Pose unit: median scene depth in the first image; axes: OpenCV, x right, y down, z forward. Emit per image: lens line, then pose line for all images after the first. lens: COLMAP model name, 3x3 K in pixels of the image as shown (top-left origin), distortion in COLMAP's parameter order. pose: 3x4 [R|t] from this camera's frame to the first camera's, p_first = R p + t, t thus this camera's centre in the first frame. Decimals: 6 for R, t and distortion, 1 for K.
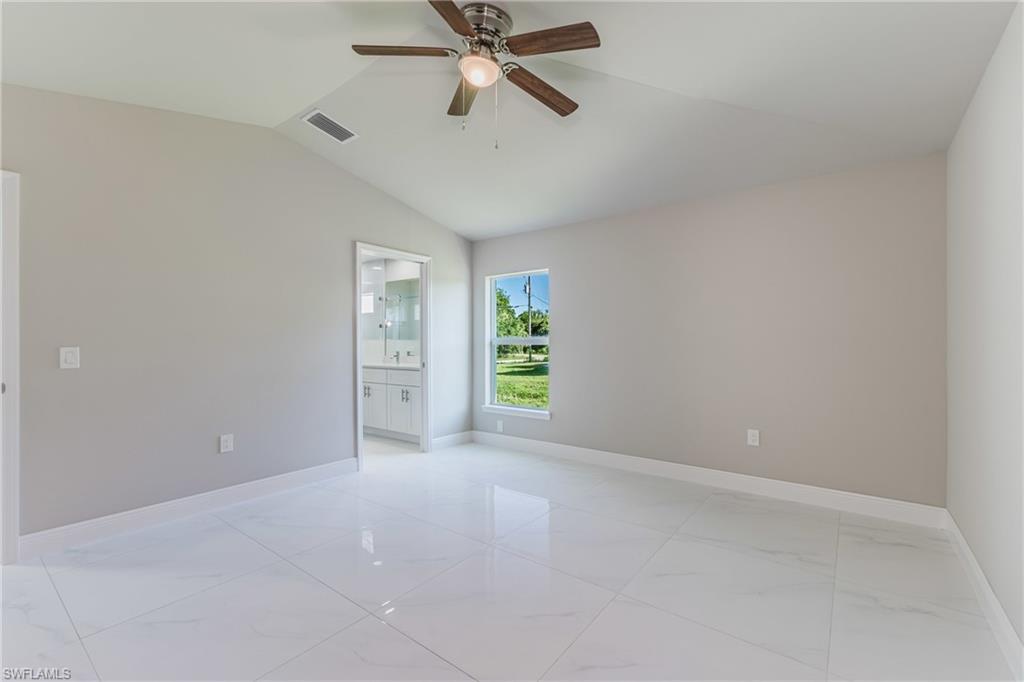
lens RADIAL K [[441.5, 0, 510.9], [0, 441.5, 339.7], [0, 0, 1]] dist [0.014530, -0.000341]
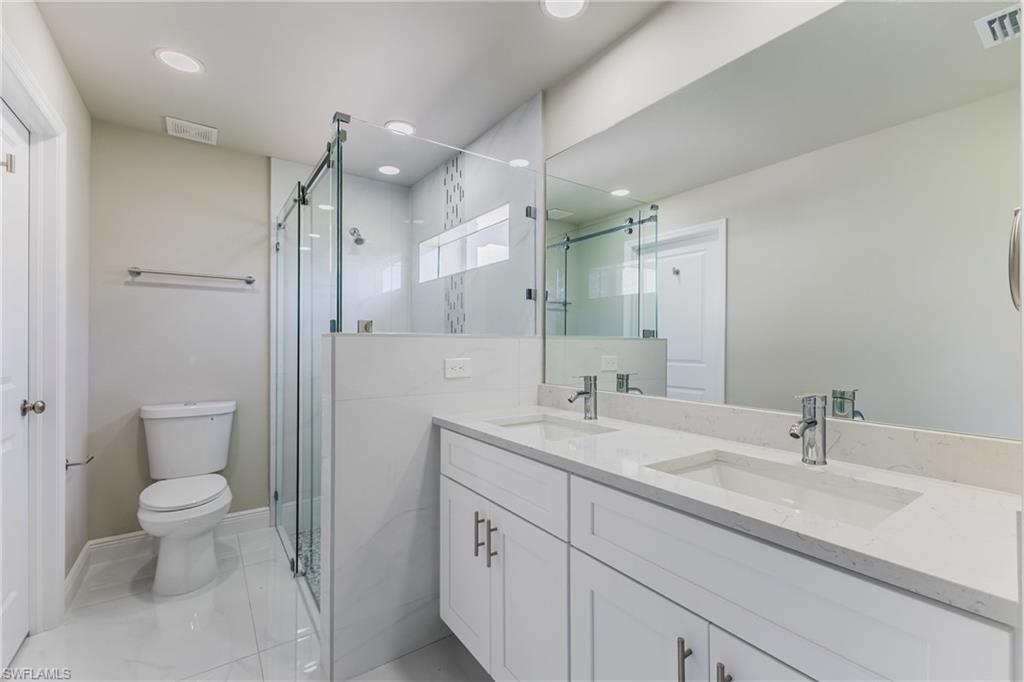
lens RADIAL K [[441.5, 0, 511.6], [0, 441.5, 345.2], [0, 0, 1]] dist [0.014530, -0.000341]
pose [[0.955895, 0.000076, -0.293710, -0.213582], [-0.002071, 0.999977, -0.006479, 0.008547], [0.293703, 0.006801, 0.955873, 0.688763]]
